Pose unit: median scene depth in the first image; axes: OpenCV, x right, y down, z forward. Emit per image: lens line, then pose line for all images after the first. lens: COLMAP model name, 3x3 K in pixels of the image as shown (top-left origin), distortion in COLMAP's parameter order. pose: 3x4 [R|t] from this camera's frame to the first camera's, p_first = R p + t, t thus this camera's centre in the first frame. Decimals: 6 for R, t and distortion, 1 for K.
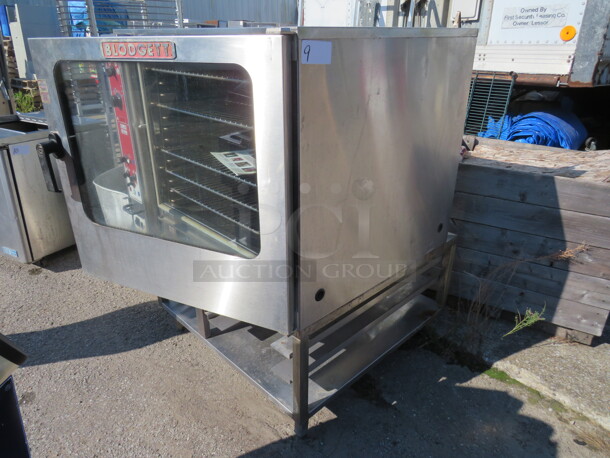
lens RADIAL K [[428.0, 0, 308.0], [0, 428.0, 229.9], [0, 0, 1]] dist [-0.015139, 0.005697]
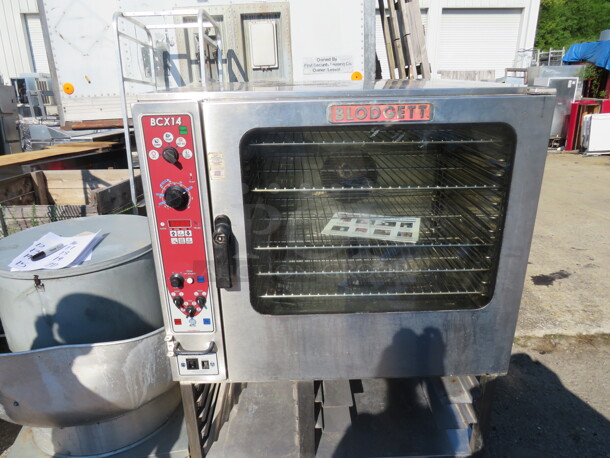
lens RADIAL K [[428.0, 0, 308.0], [0, 428.0, 229.9], [0, 0, 1]] dist [-0.015139, 0.005697]
pose [[0.682851, -0.270852, 0.678494, -0.459290], [0.325194, 0.944341, 0.049695, -0.133696], [-0.654189, 0.186708, 0.732923, 0.228830]]
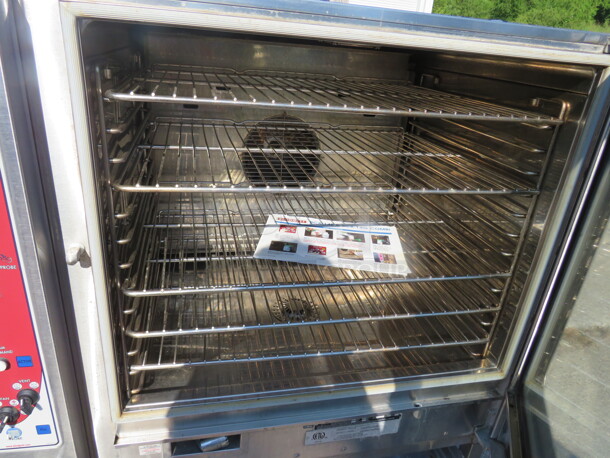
lens RADIAL K [[426.2, 0, 305.0], [0, 426.2, 229.0], [0, 0, 1]] dist [-0.021791, -0.000217]
pose [[0.511949, -0.315945, 0.798804, -0.332020], [0.286526, 0.939457, 0.187944, -0.163263], [-0.809822, 0.132661, 0.571480, 0.375306]]
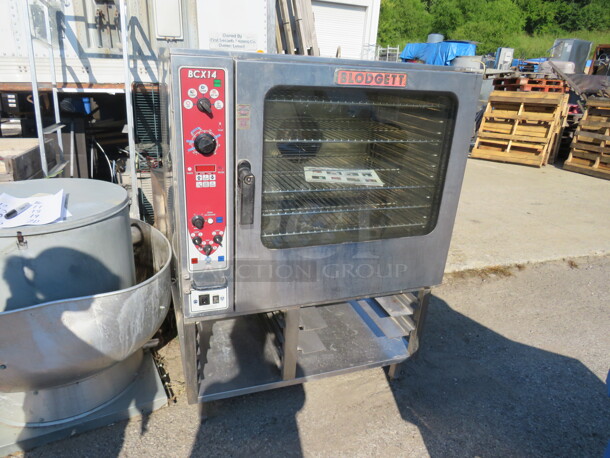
lens RADIAL K [[426.2, 0, 305.0], [0, 426.2, 229.0], [0, 0, 1]] dist [-0.021791, -0.000217]
pose [[0.417722, -0.321270, 0.849879, -0.627559], [0.327803, 0.925687, 0.188809, -0.150036], [-0.847380, 0.199723, 0.491993, 0.305884]]
